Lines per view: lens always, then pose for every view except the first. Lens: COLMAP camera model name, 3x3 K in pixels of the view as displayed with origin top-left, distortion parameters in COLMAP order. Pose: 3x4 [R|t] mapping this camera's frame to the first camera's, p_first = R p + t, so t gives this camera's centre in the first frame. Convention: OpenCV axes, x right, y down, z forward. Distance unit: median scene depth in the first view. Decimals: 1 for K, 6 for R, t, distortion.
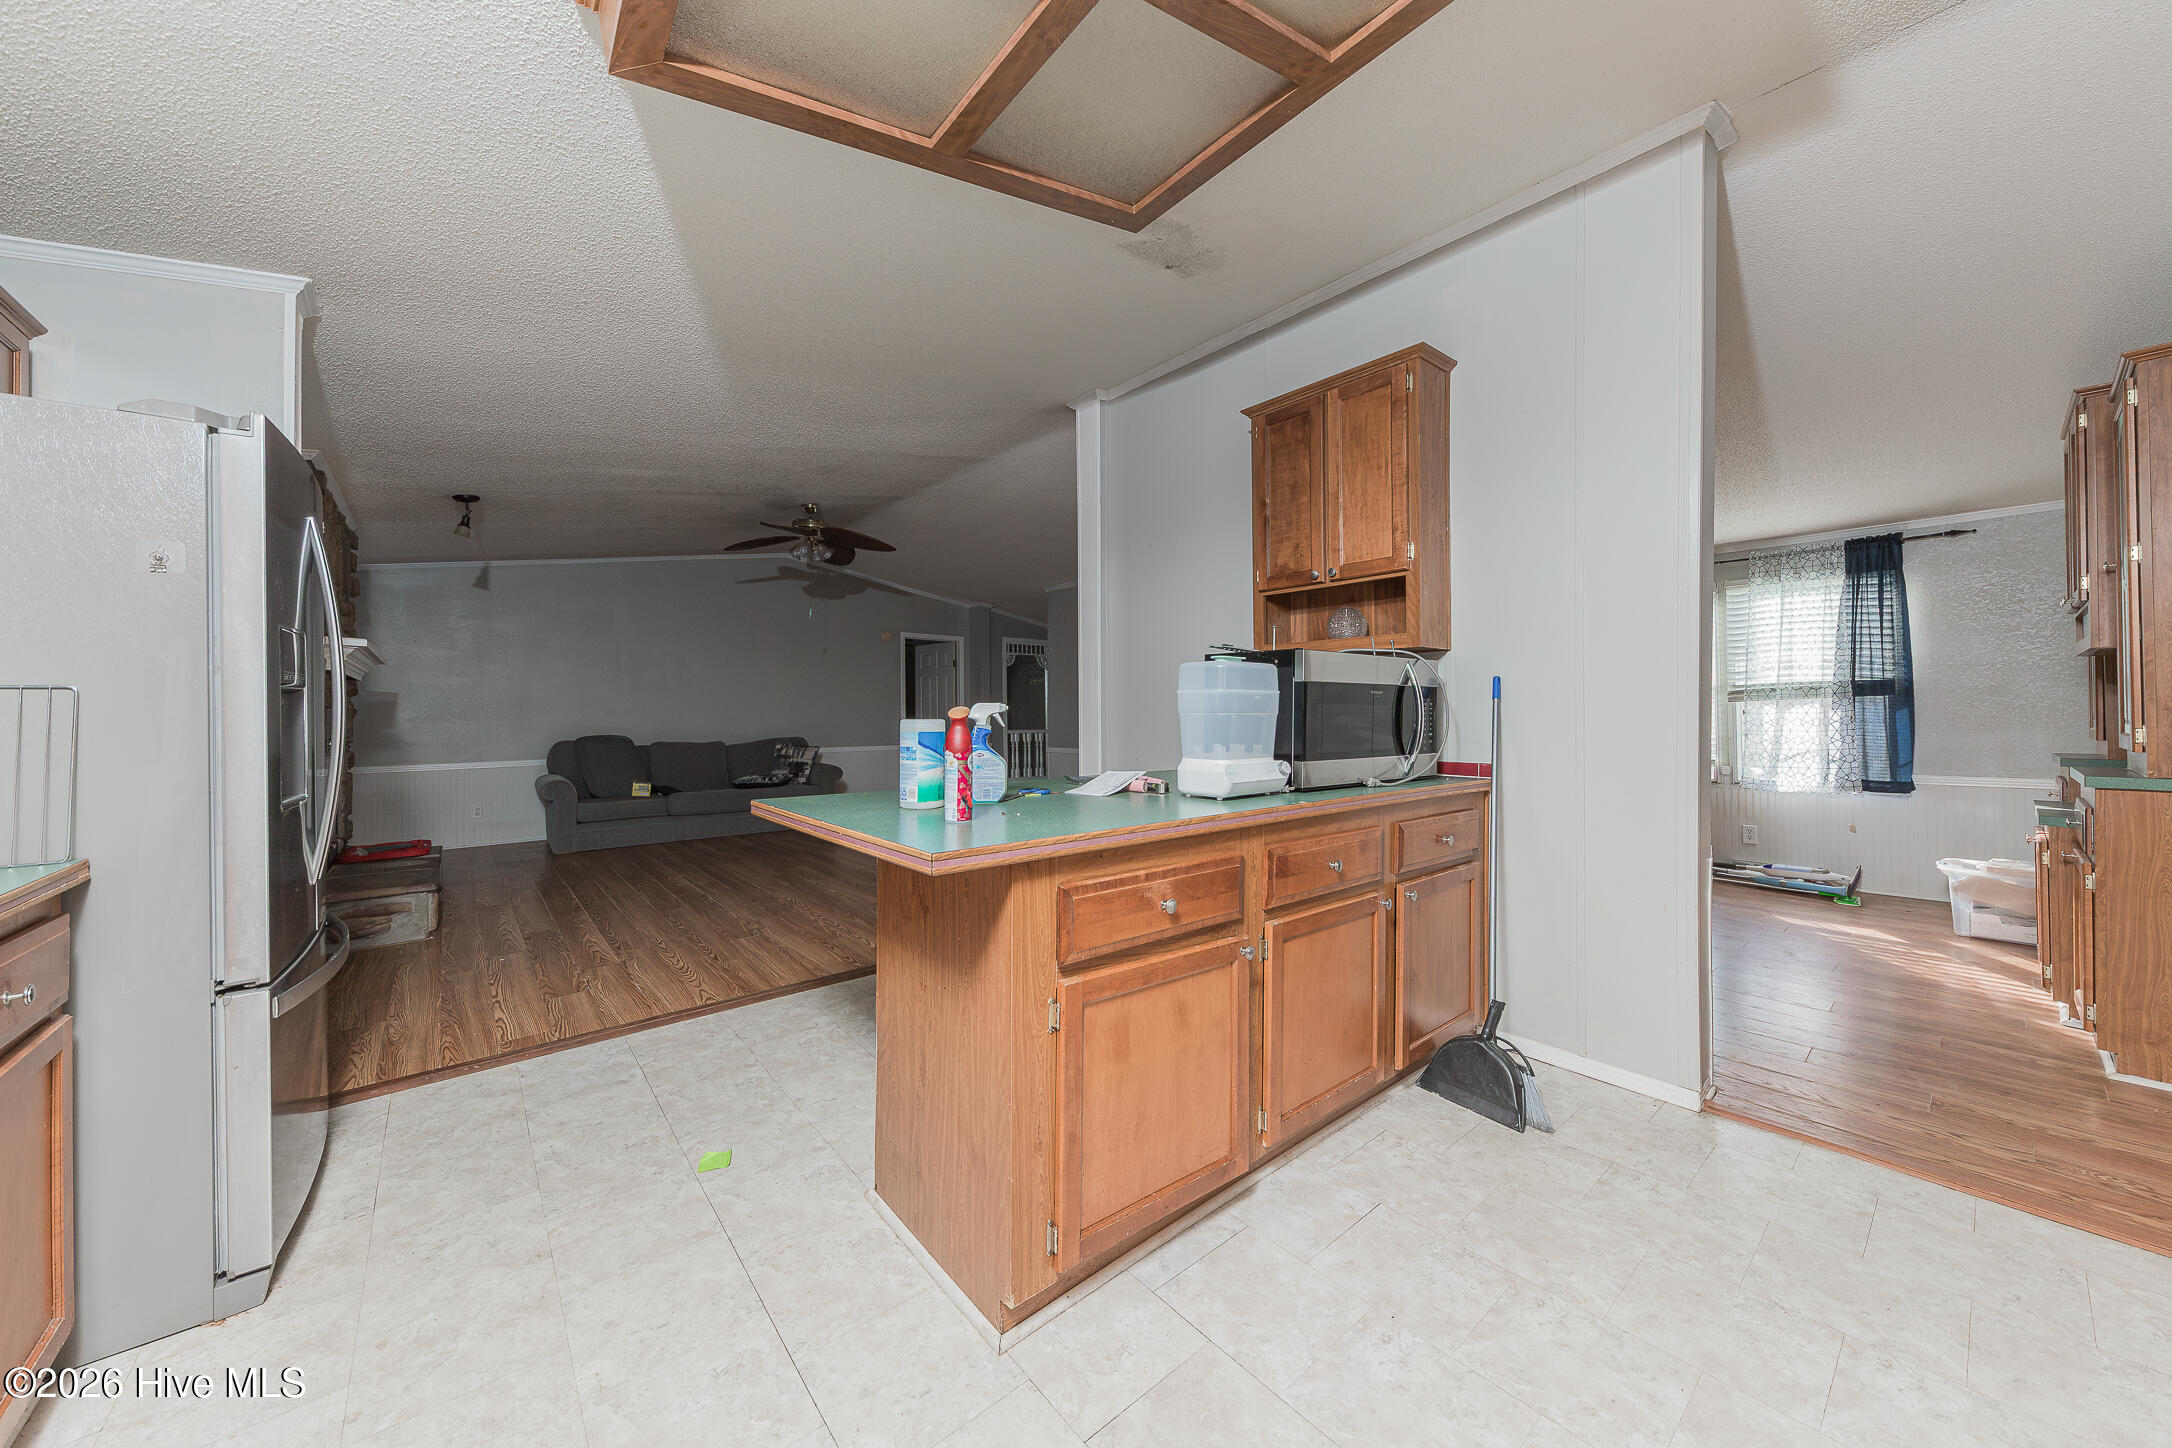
lens RADIAL K [[753.5, 0, 1092.4], [0, 753.5, 715.5], [0, 0, 1]] dist [0.008949, -0.003804]
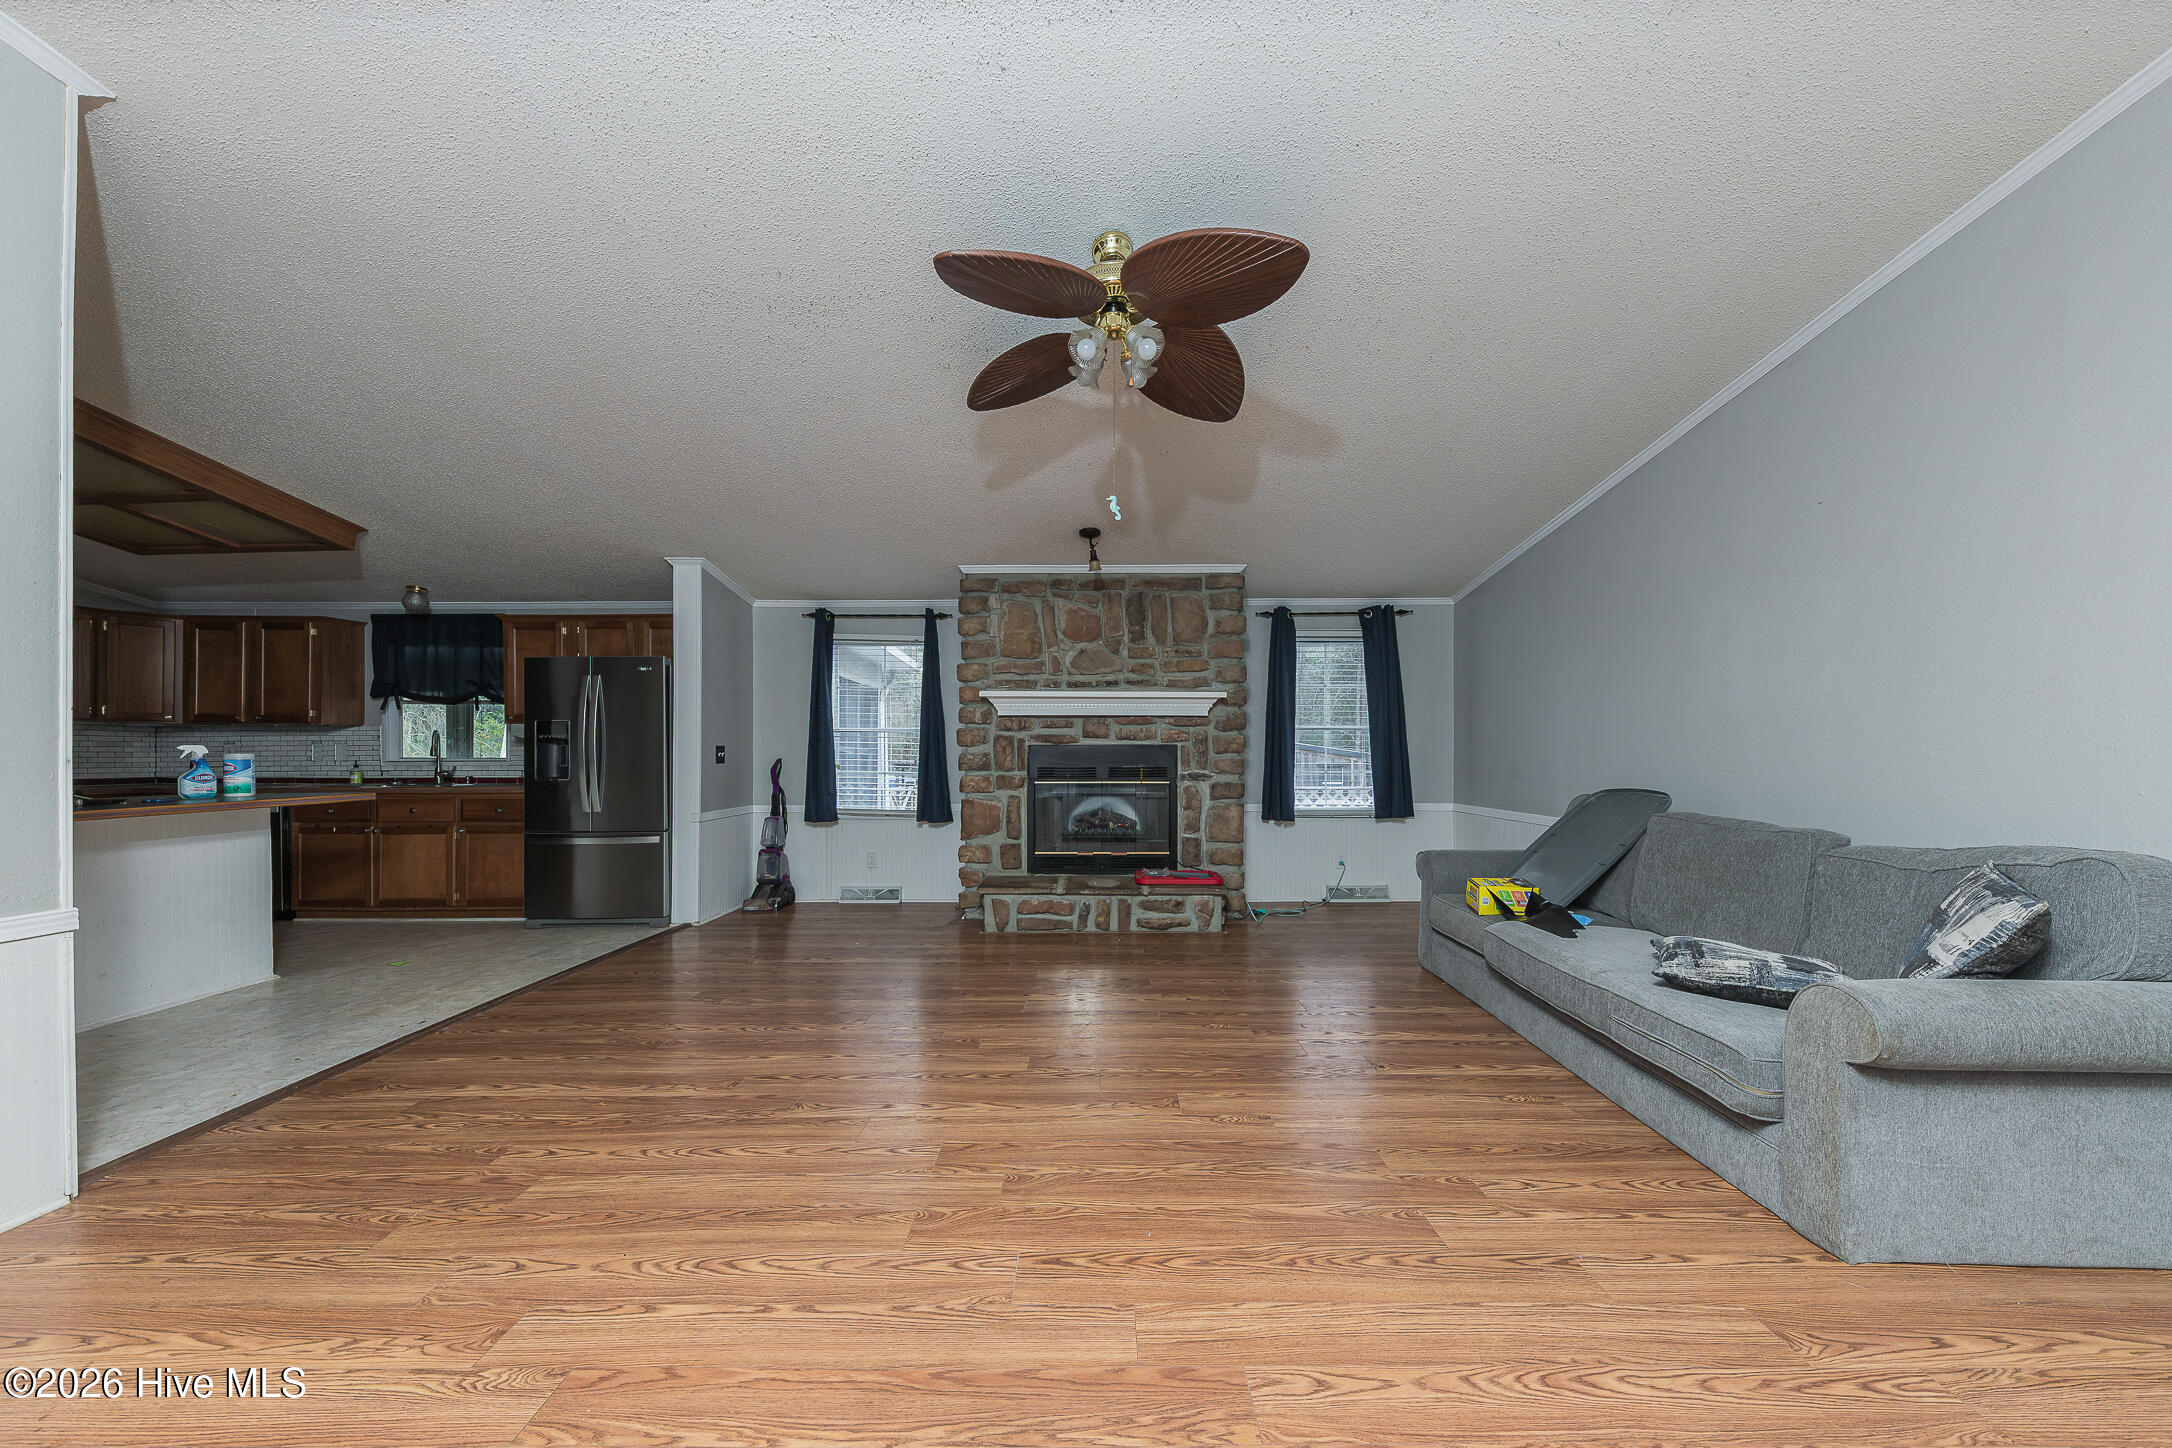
lens RADIAL K [[753.5, 0, 1091.6], [0, 753.5, 751.9], [0, 0, 1]] dist [0.008949, -0.003804]
pose [[-0.646786, 0.009887, -0.762607, -0.062198], [0.001867, 0.999933, 0.011380, -0.005678], [0.762669, 0.005937, -0.646762, 1.519496]]
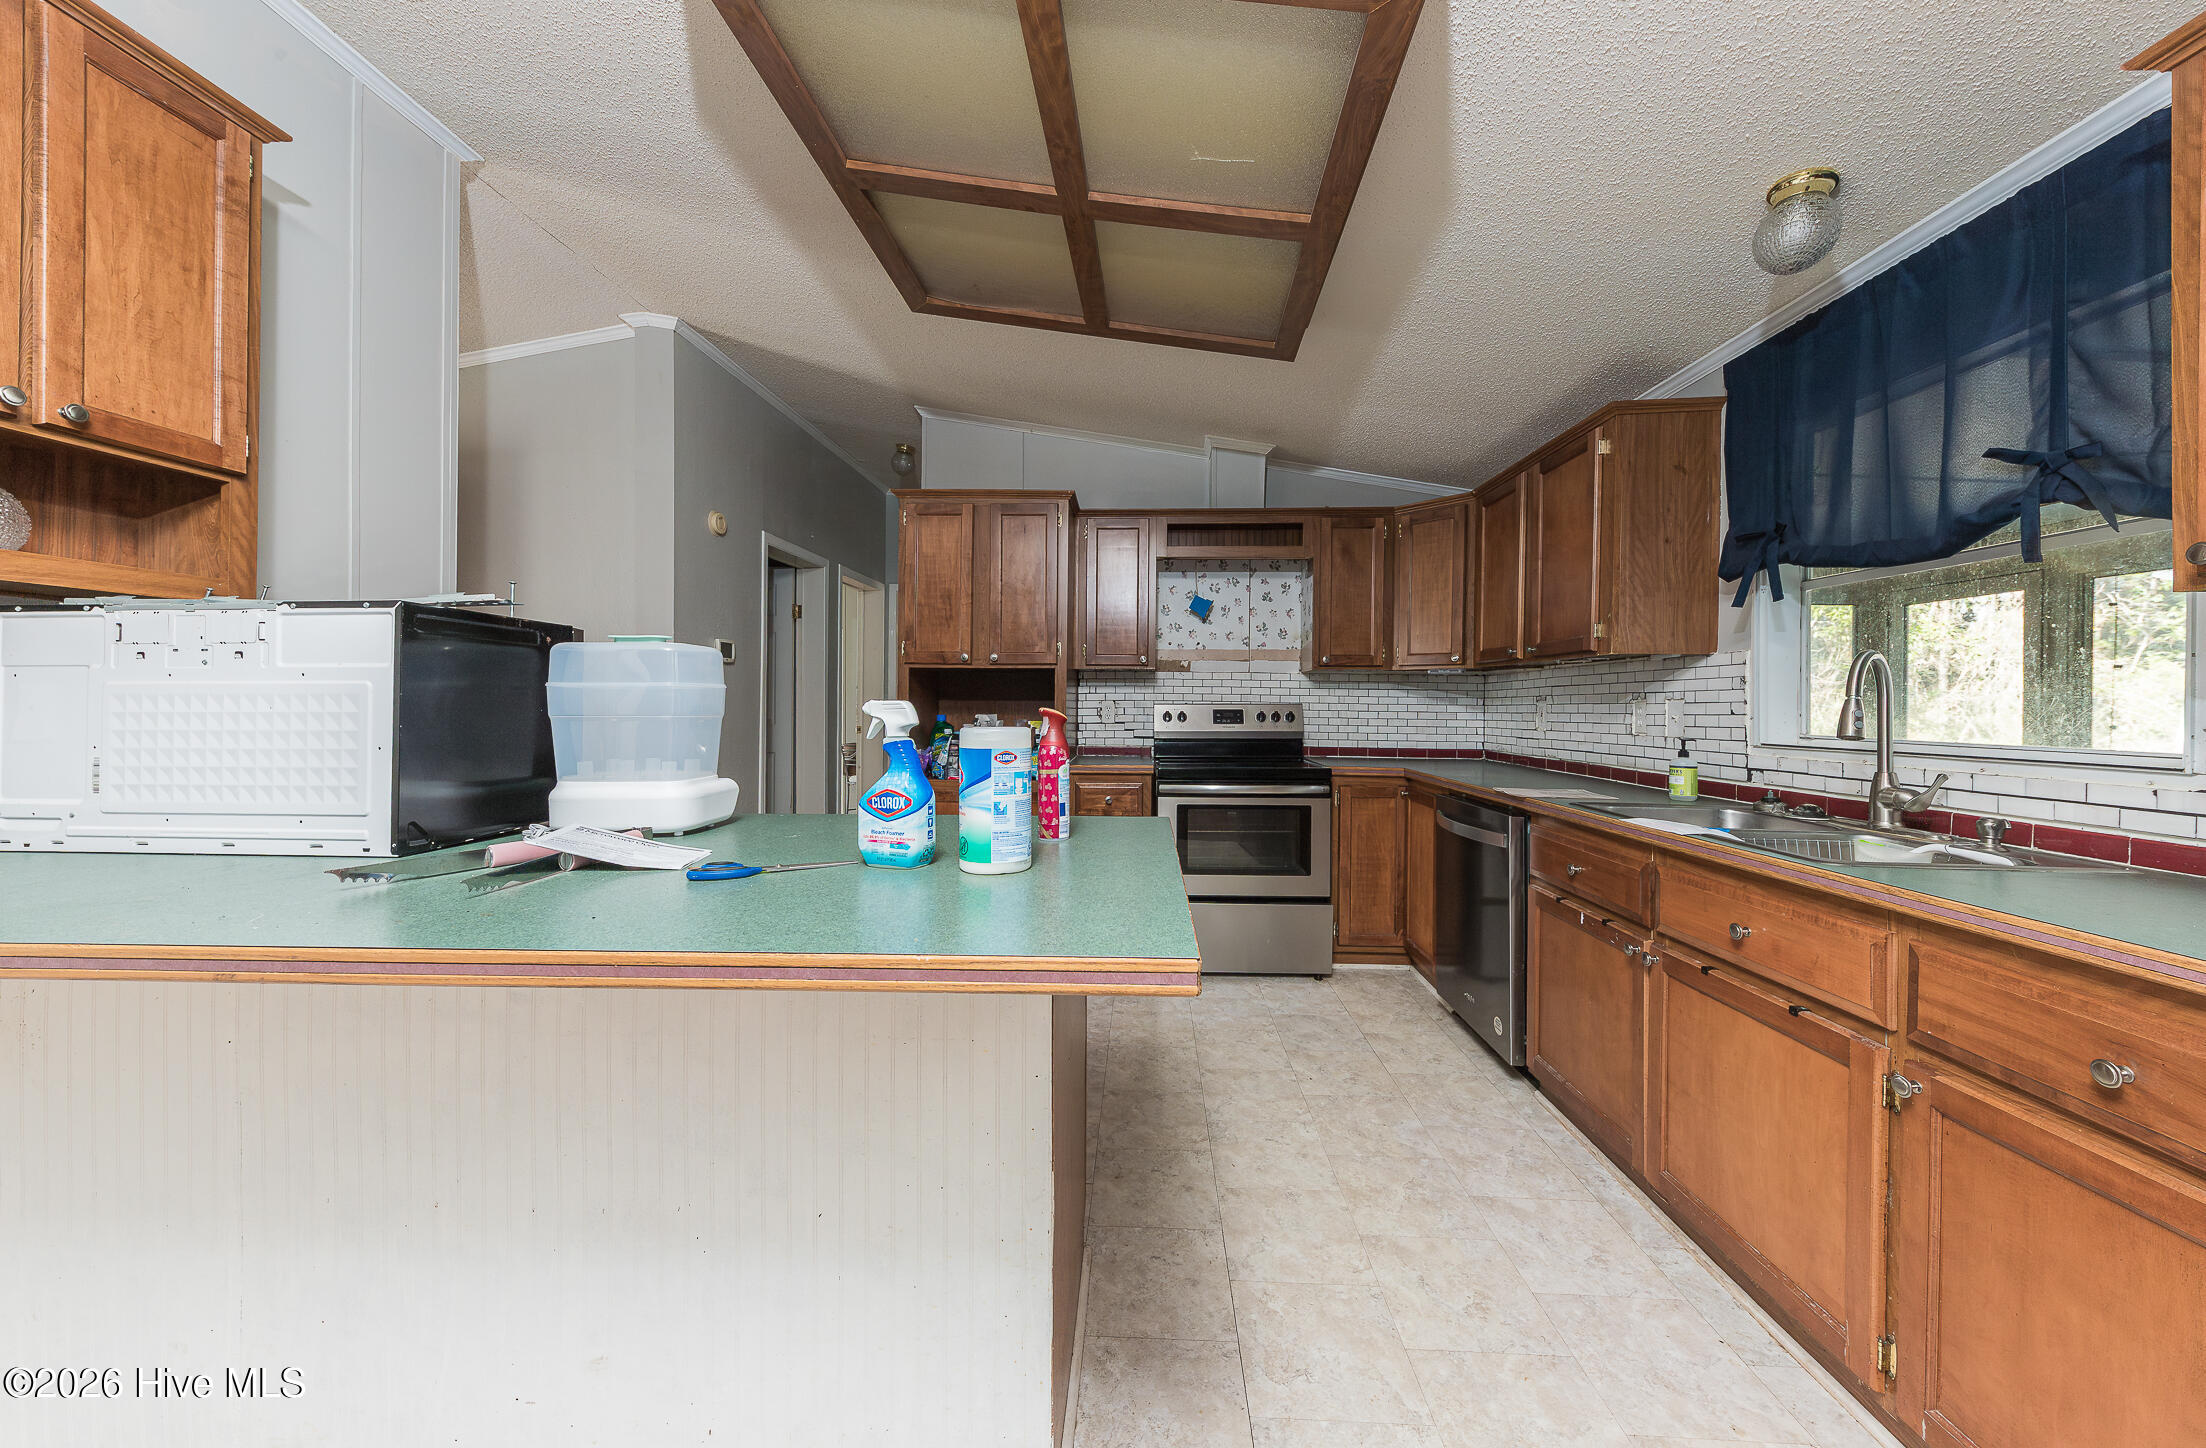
lens RADIAL K [[765.3, 0, 1130.1], [0, 765.3, 708.1], [0, 0, 1]] dist [0.008949, -0.003804]
pose [[-0.747411, 0.000326, 0.664361, -0.272147], [0.004287, 0.999981, 0.004332, -0.004141], [-0.664348, 0.006086, -0.747399, 0.521251]]
